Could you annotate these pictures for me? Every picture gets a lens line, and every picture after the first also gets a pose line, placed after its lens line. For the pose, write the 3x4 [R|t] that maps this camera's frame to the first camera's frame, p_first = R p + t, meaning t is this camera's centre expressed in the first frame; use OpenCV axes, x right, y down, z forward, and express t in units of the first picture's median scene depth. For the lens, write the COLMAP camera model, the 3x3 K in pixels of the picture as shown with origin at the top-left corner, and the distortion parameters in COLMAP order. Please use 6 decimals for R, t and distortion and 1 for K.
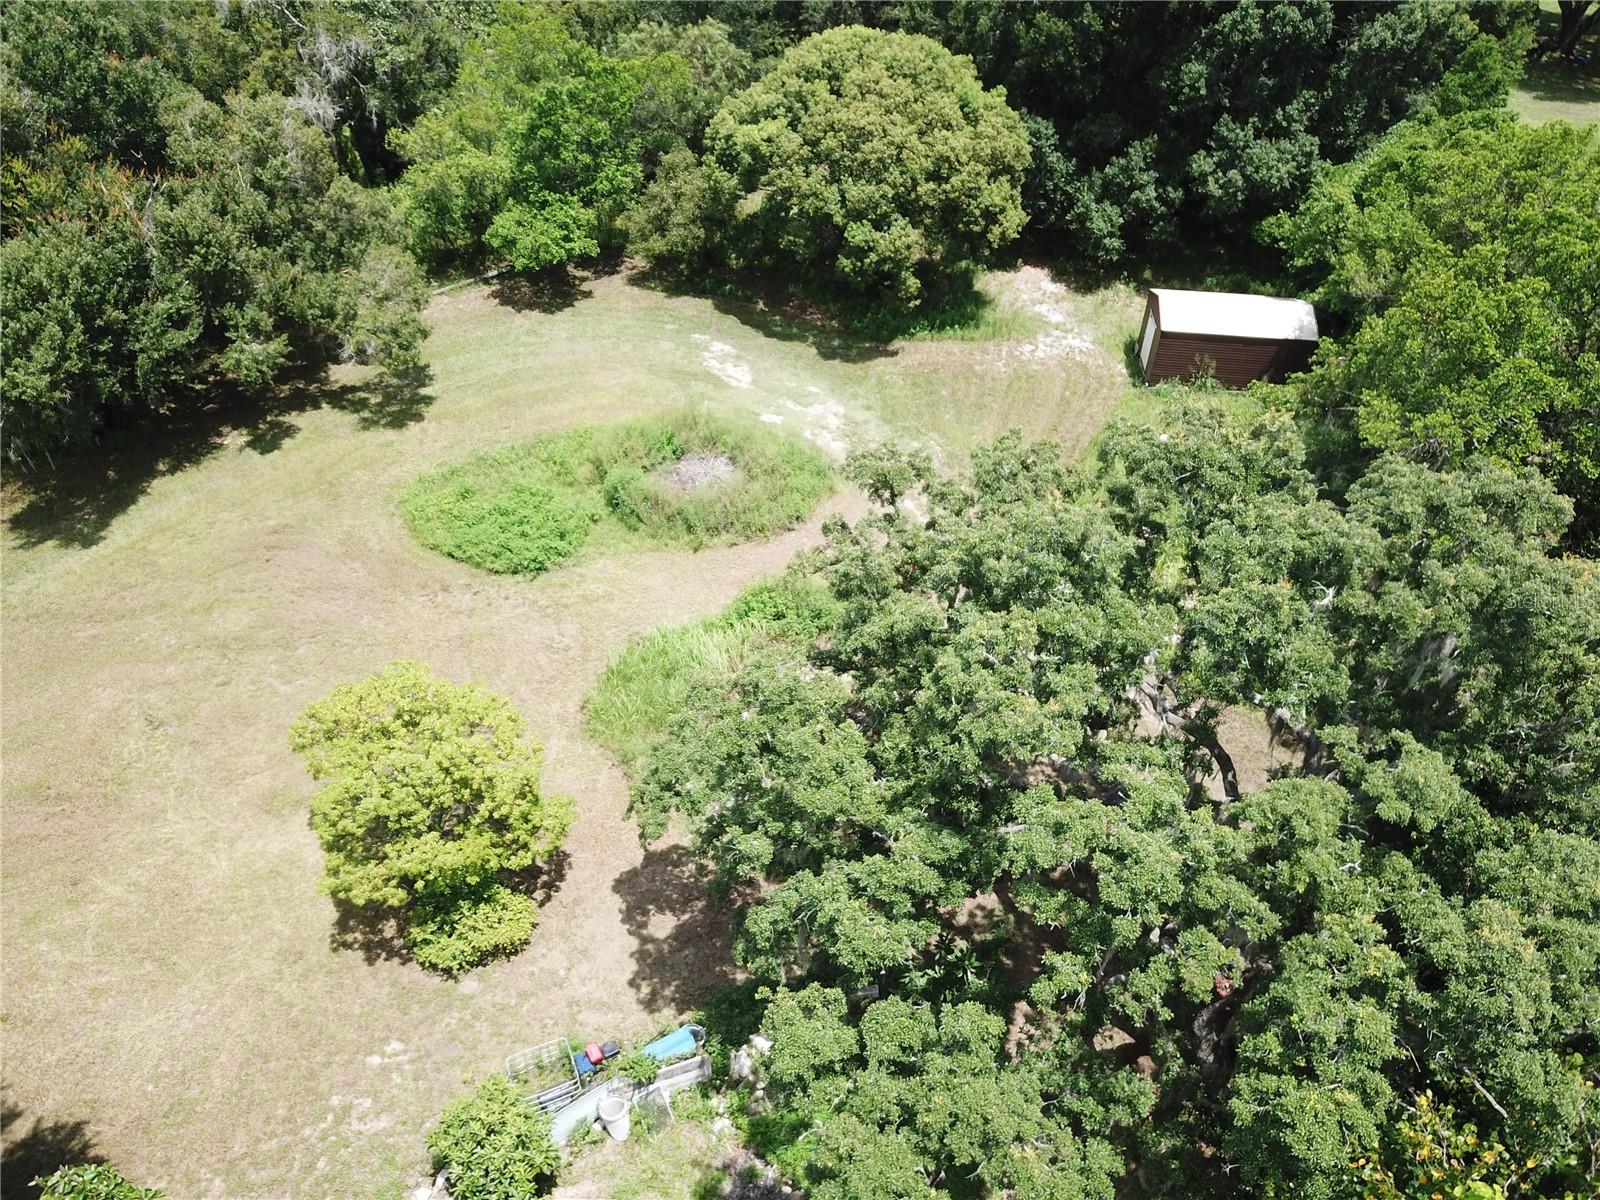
lens RADIAL K [[1237.5, 0, 807.8], [0, 1237.5, 600.2], [0, 0, 1]] dist [-0.002483, 0.006395]
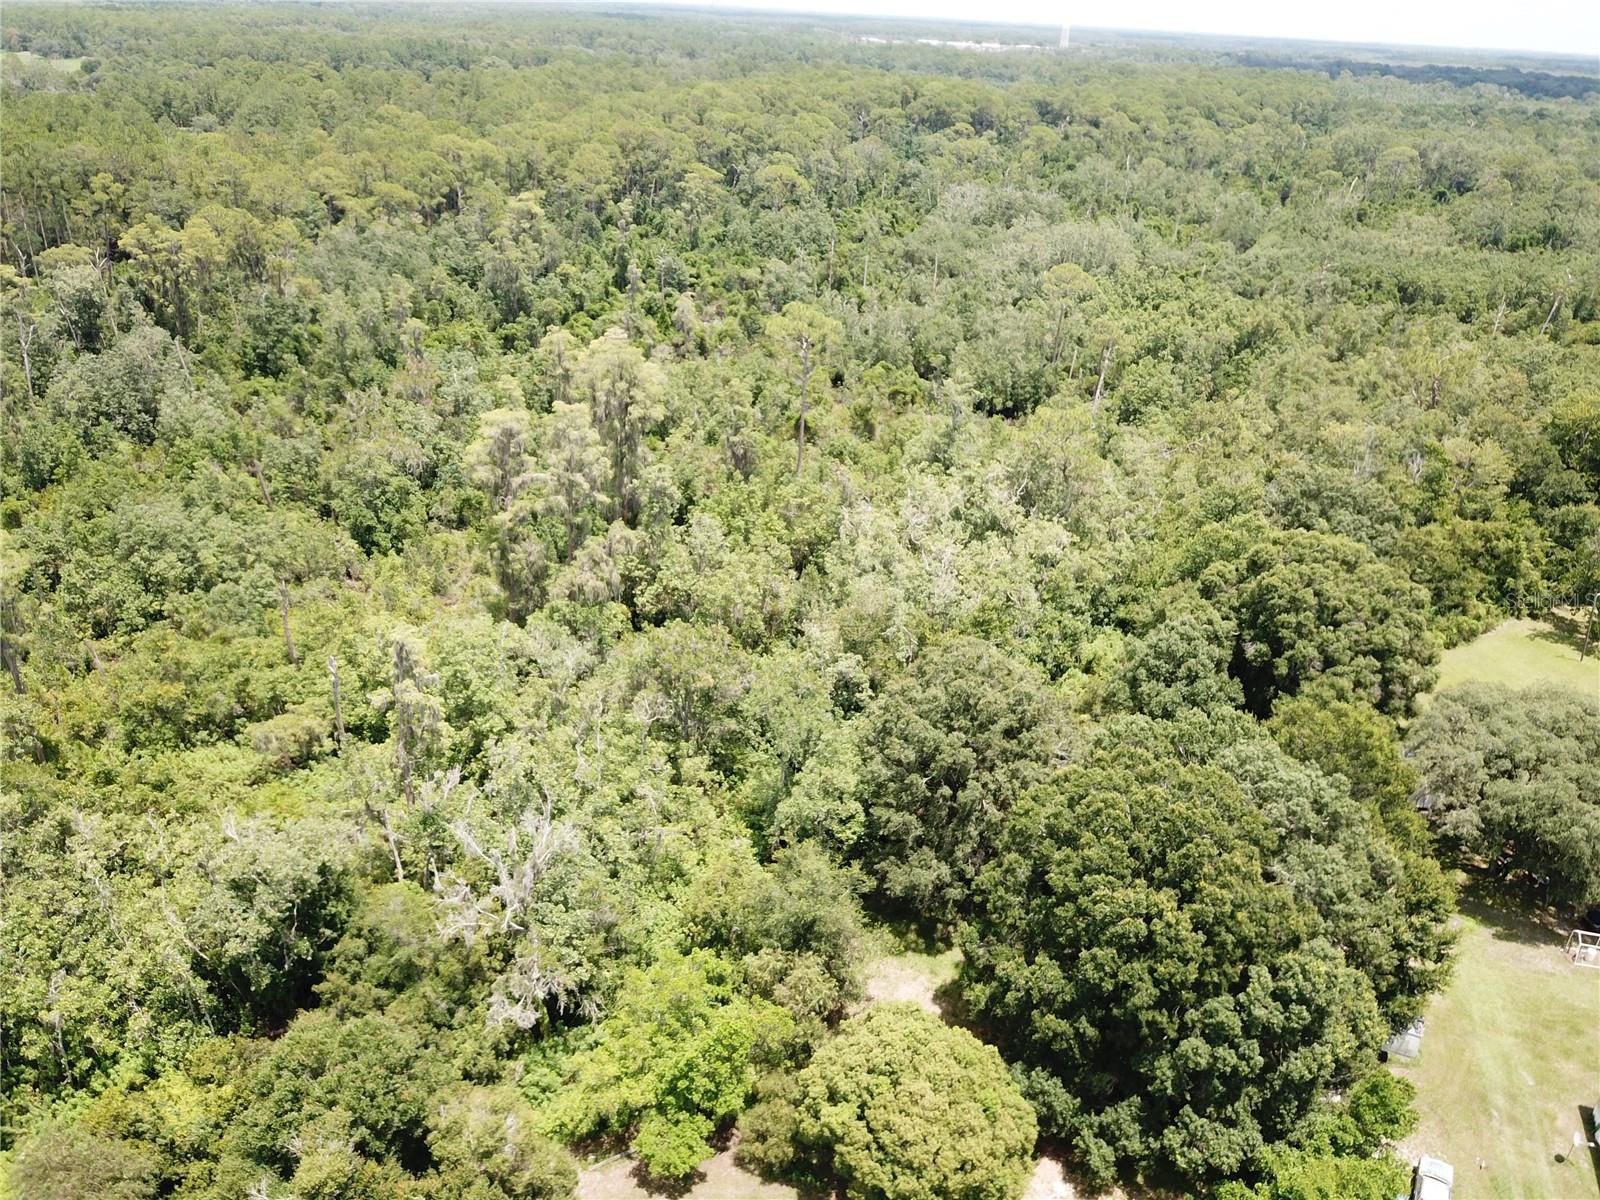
lens RADIAL K [[1236.9, 0, 806.4], [0, 1236.9, 600.1], [0, 0, 1]] dist [-0.002923, 0.006068]
pose [[0.994049, 0.051511, -0.095990, 0.033416], [-0.076187, 0.958537, -0.274594, -0.600735], [0.077865, 0.280273, 0.956757, -0.533407]]
